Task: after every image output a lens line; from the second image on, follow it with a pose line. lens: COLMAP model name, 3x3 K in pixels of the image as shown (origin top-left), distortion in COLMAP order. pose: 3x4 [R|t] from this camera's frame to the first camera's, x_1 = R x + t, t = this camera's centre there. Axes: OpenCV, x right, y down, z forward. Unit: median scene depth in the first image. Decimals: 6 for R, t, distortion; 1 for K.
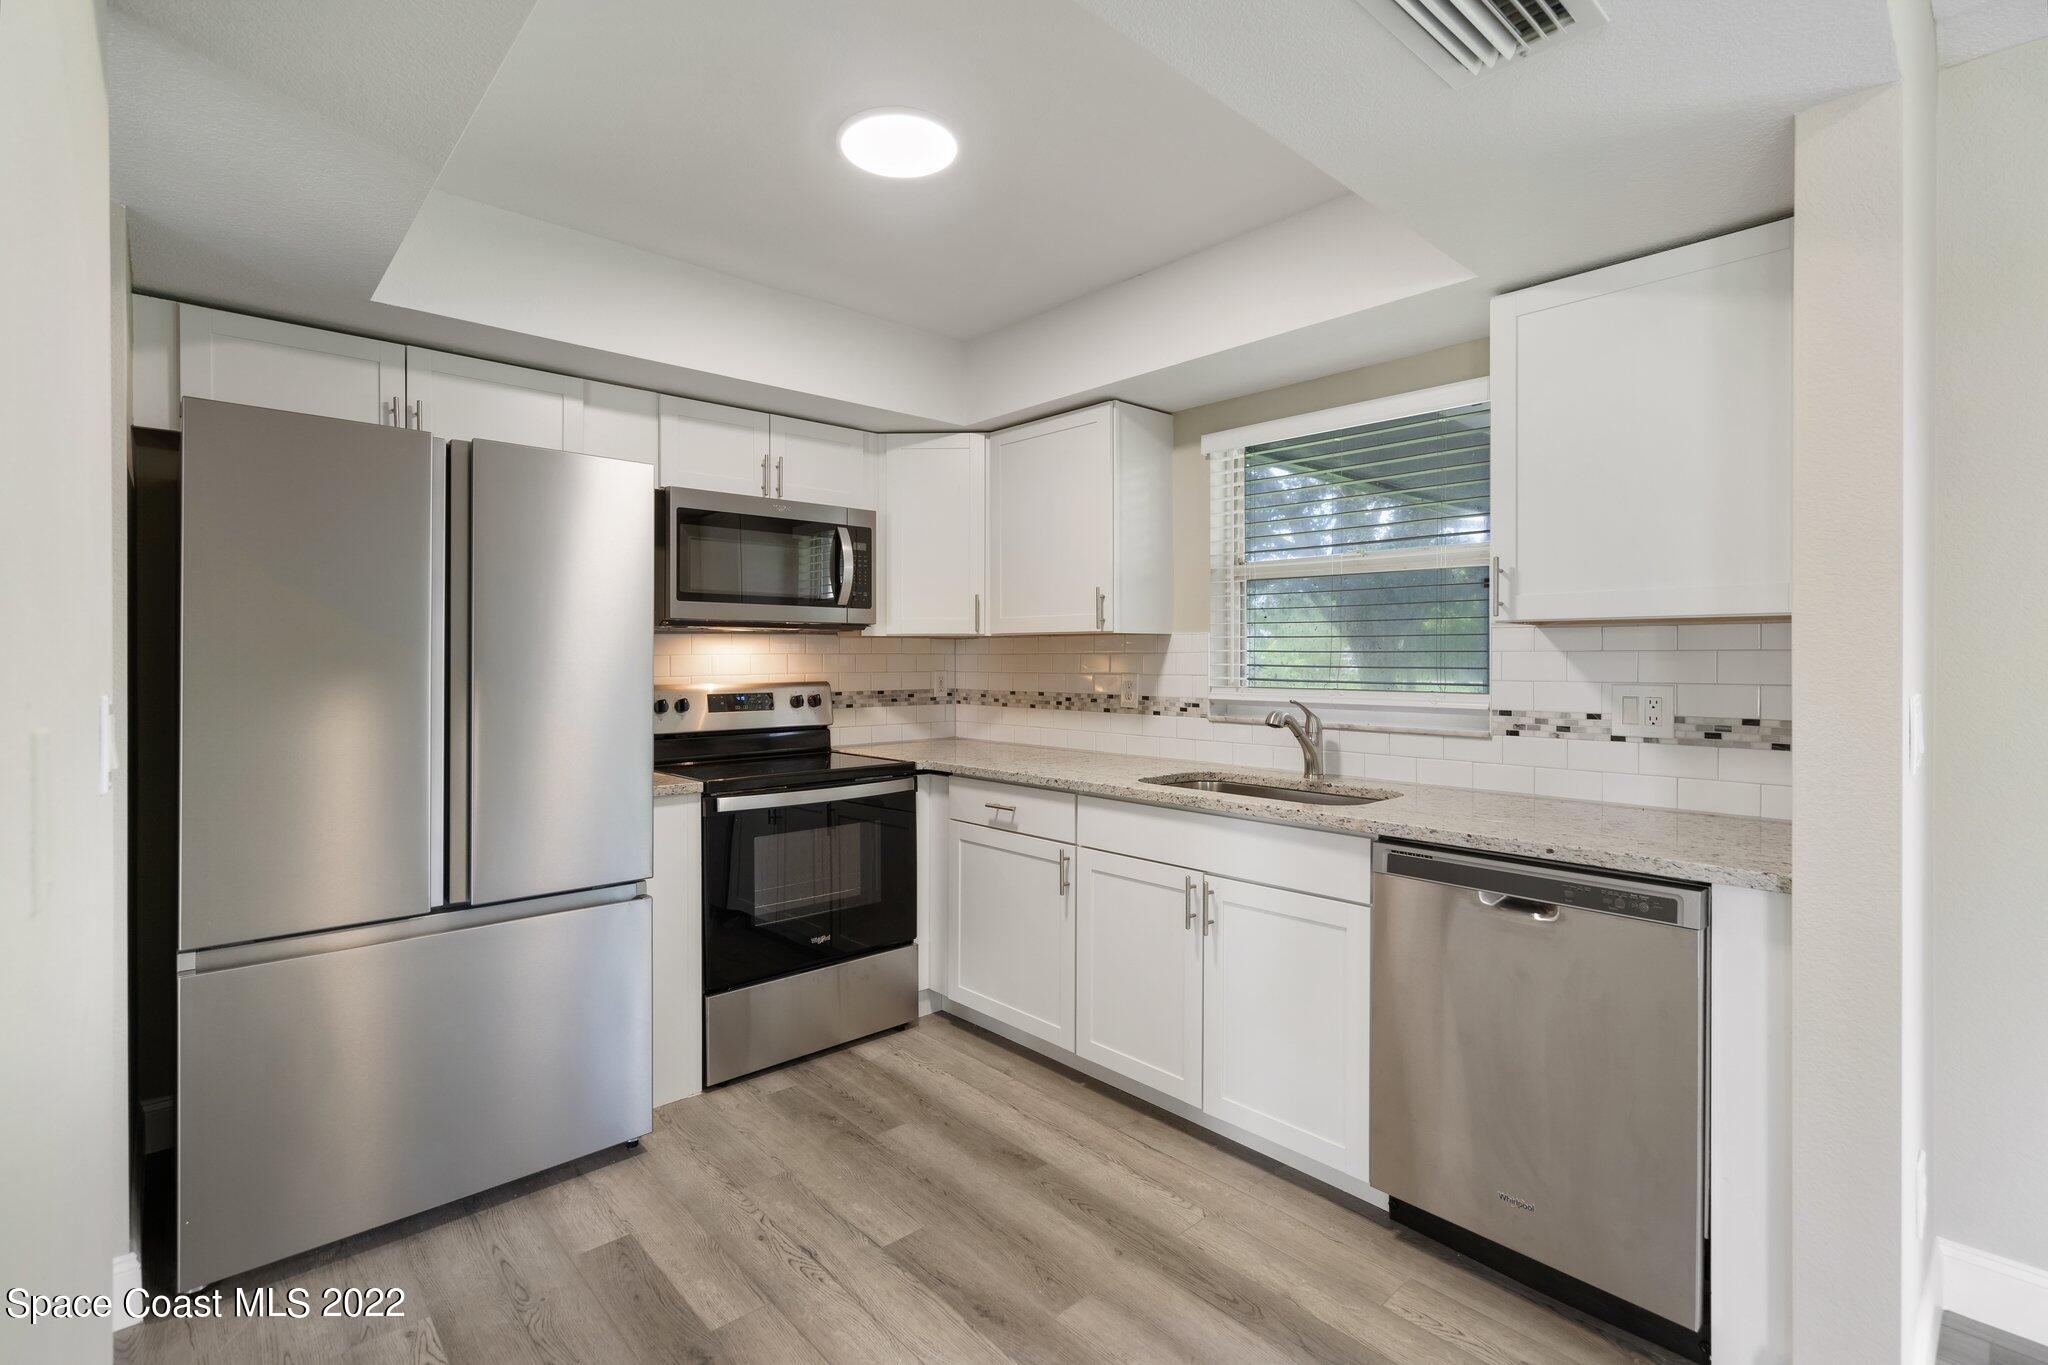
lens RADIAL K [[946.8, 0, 1019.6], [0, 946.8, 657.8], [0, 0, 1]] dist [-0.000507, 0.000523]
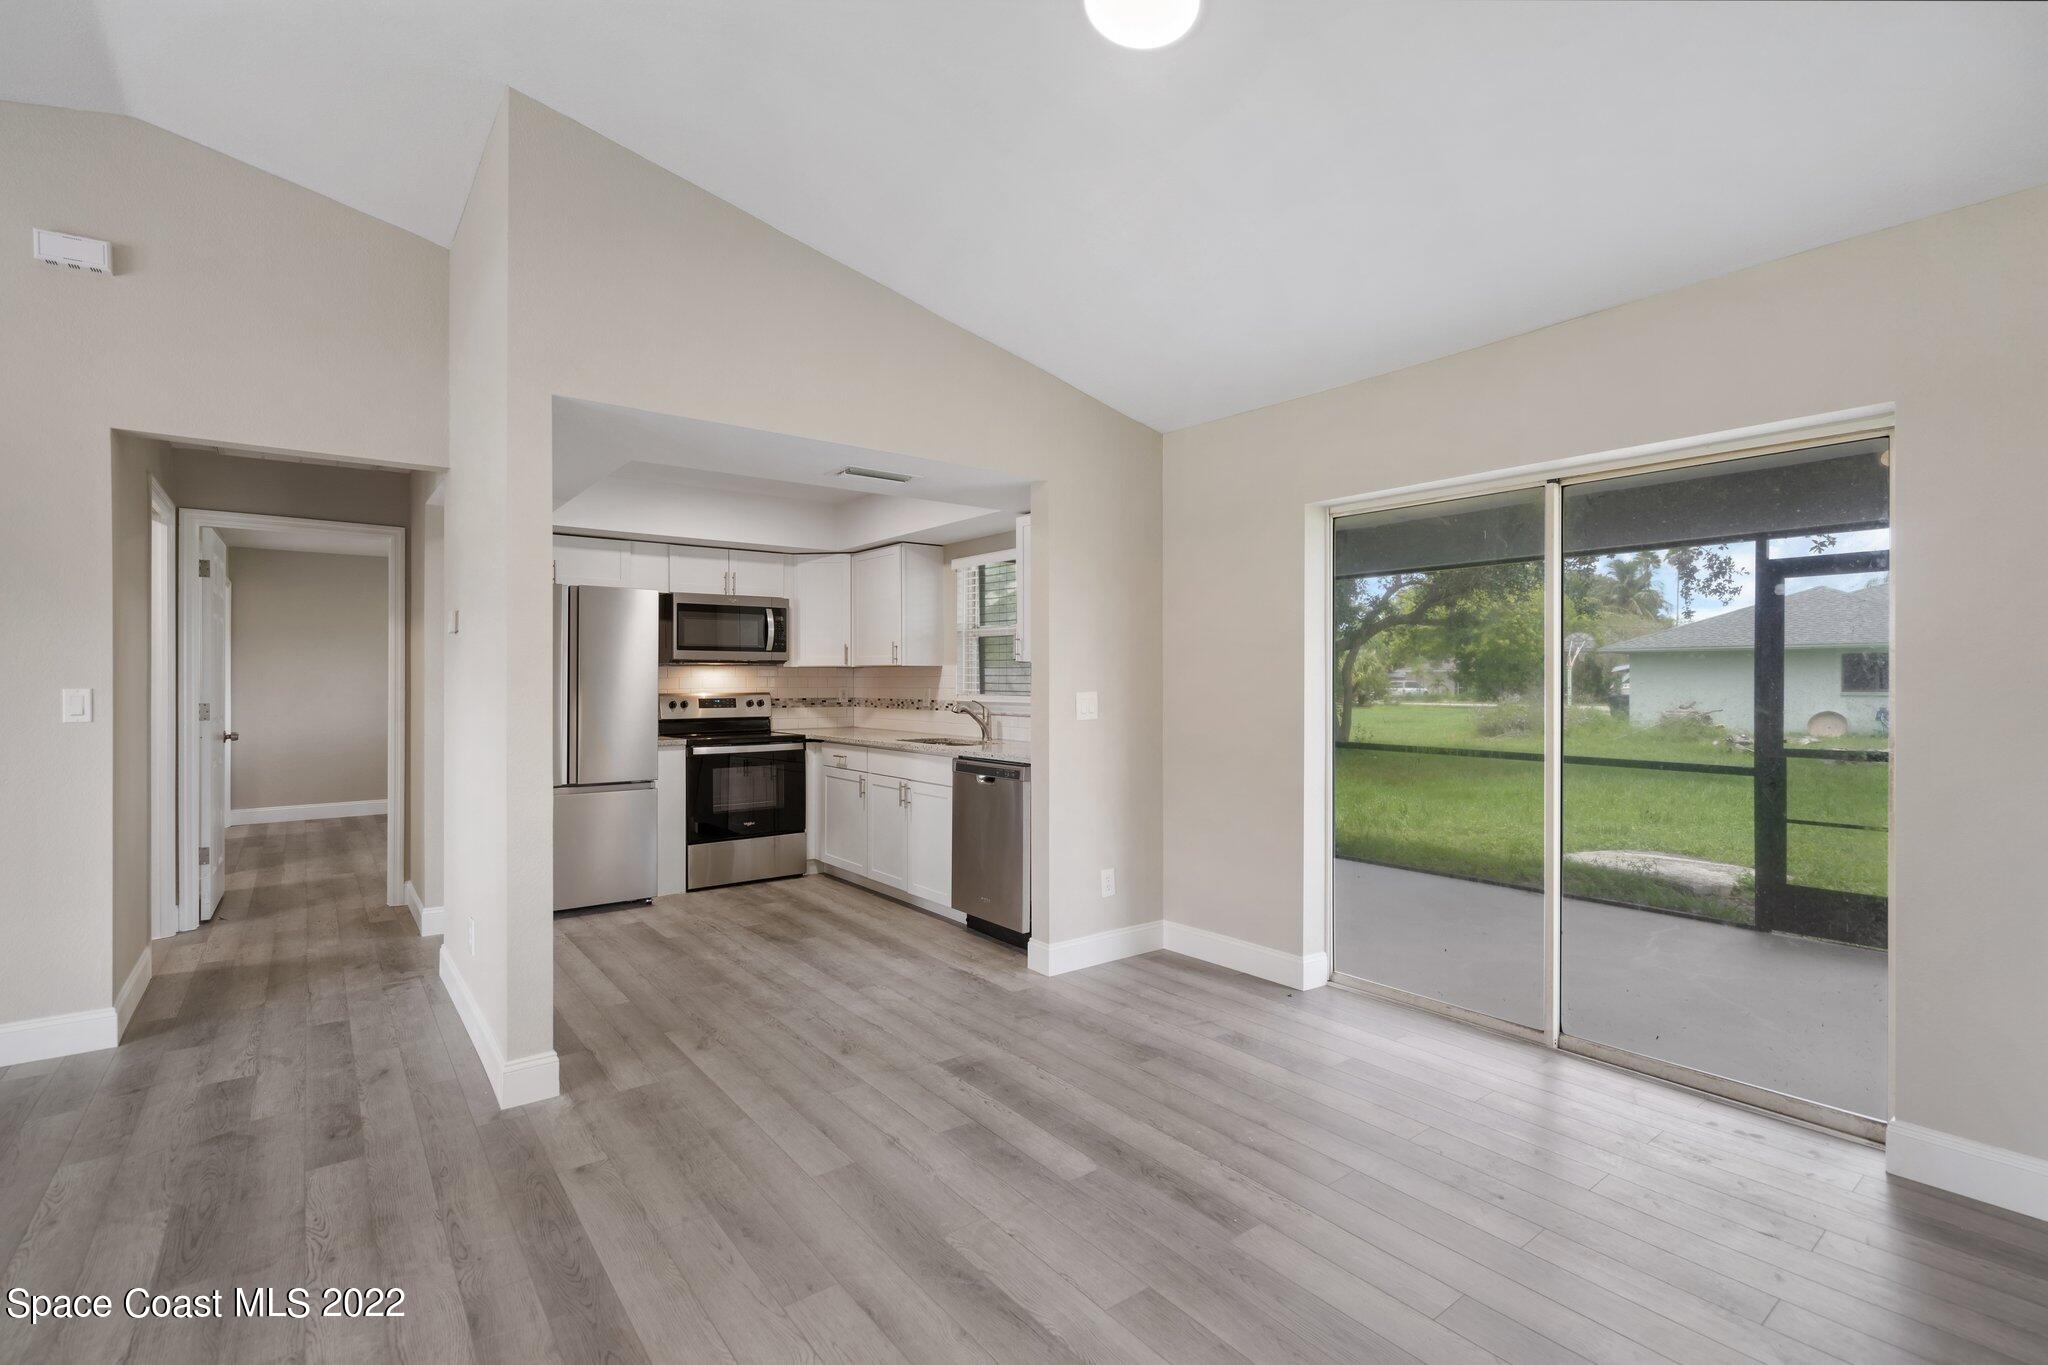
lens RADIAL K [[946.8, 0, 1016.4], [0, 946.8, 680.4], [0, 0, 1]] dist [-0.000507, 0.000523]
pose [[0.996122, -0.000759, -0.087977, 0.589147], [0.000693, 0.999999, -0.000784, 0.005619], [0.087978, 0.000720, 0.996122, -1.032088]]
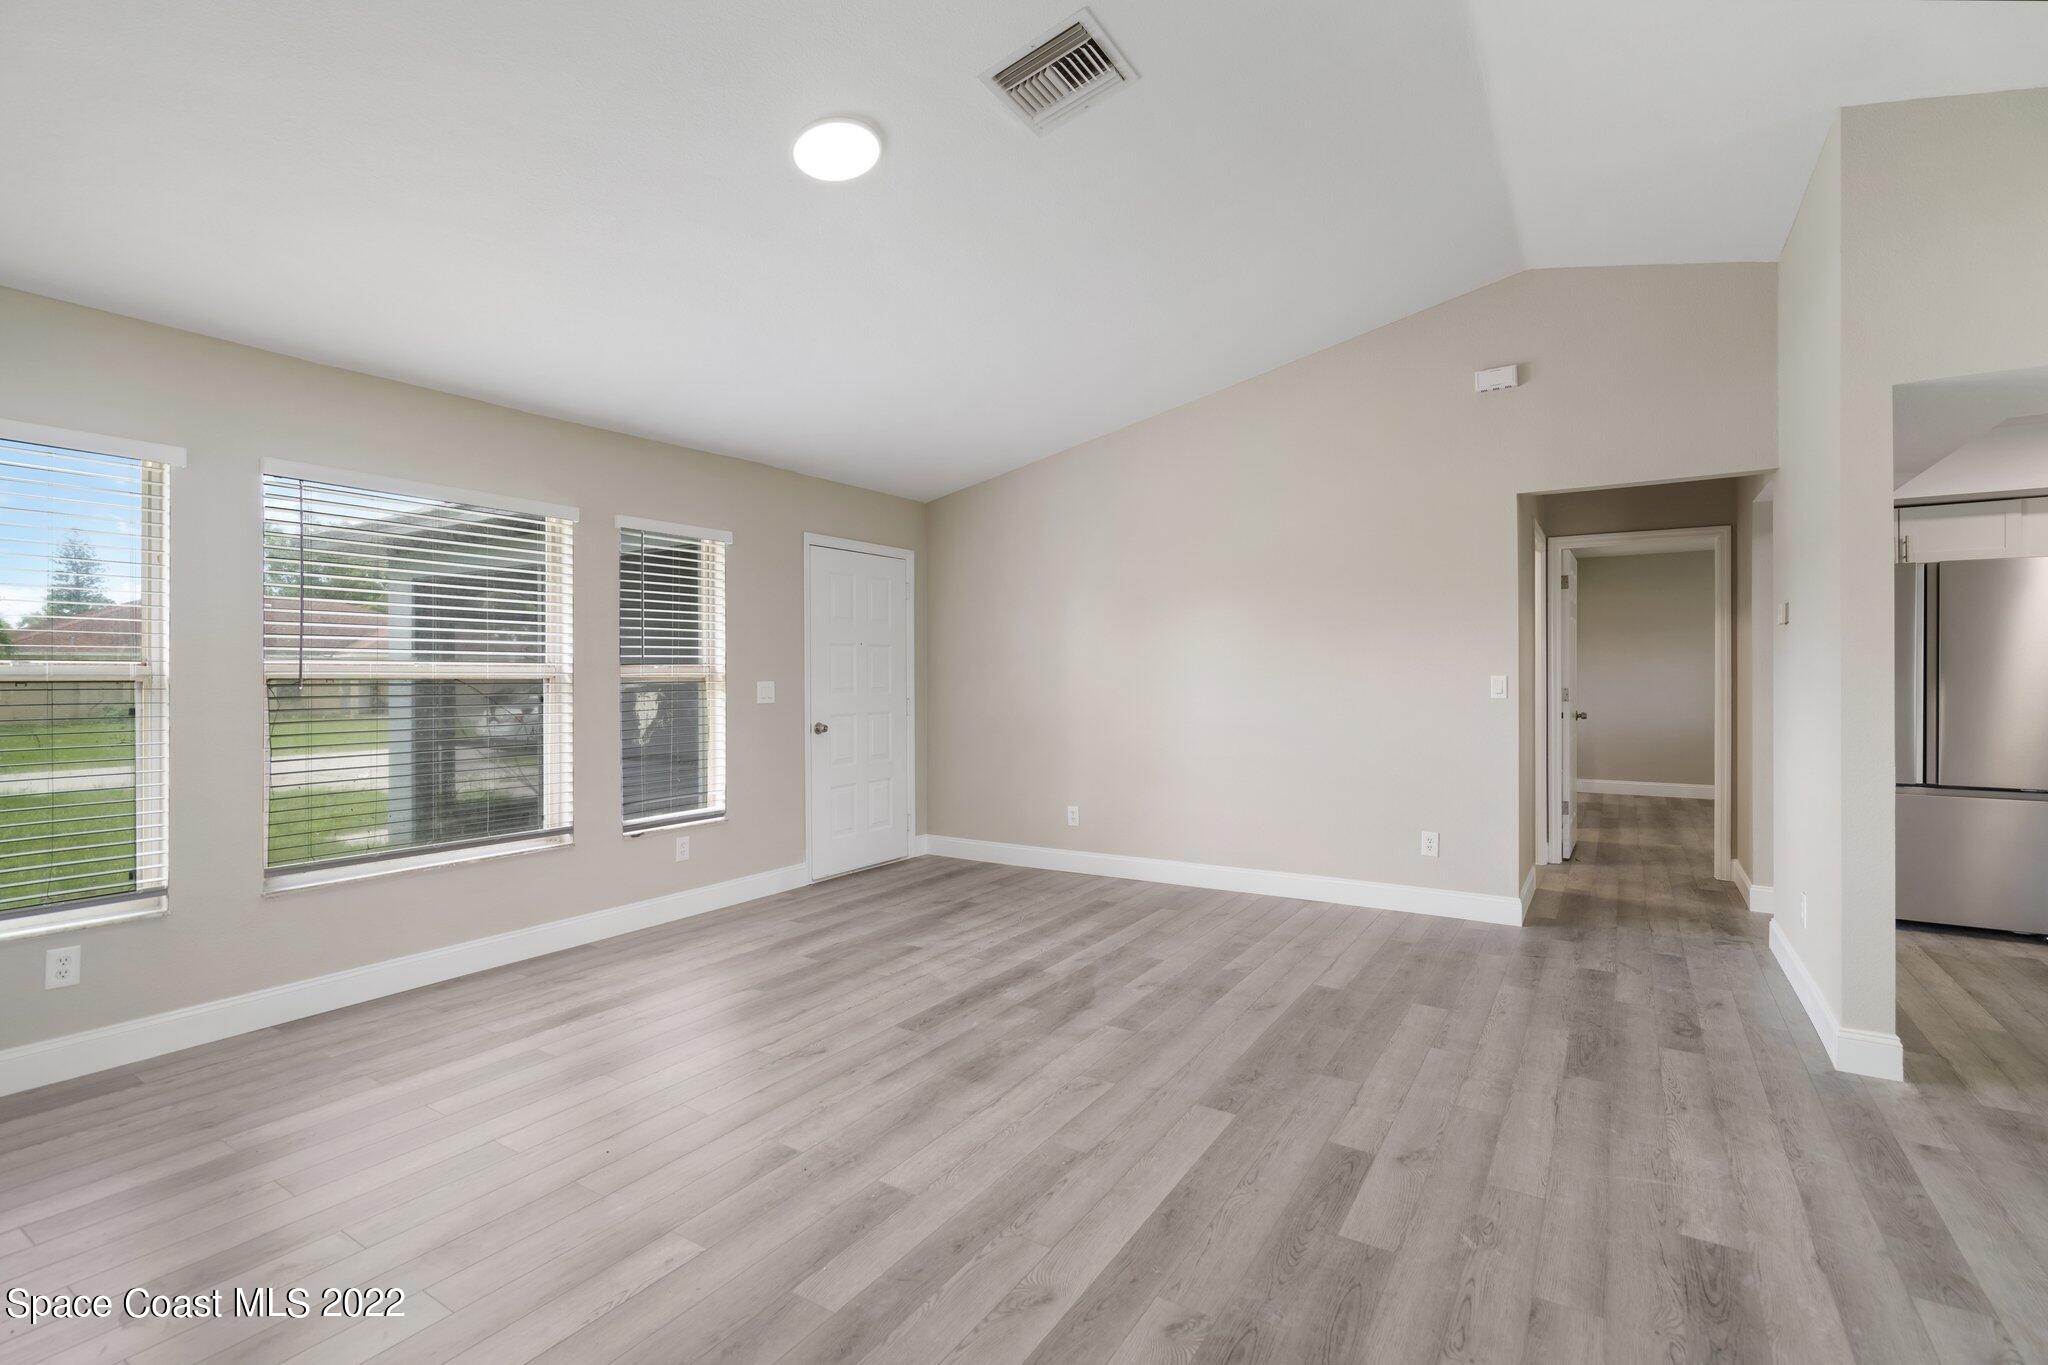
lens RADIAL K [[946.8, 0, 1005.4], [0, 946.8, 676.0], [0, 0, 1]] dist [-0.000507, 0.000523]
pose [[0.257735, 0.000493, -0.966215, 0.753611], [0.003900, 0.999991, 0.001551, 0.007968], [0.966208, -0.004168, 0.257731, -1.267673]]
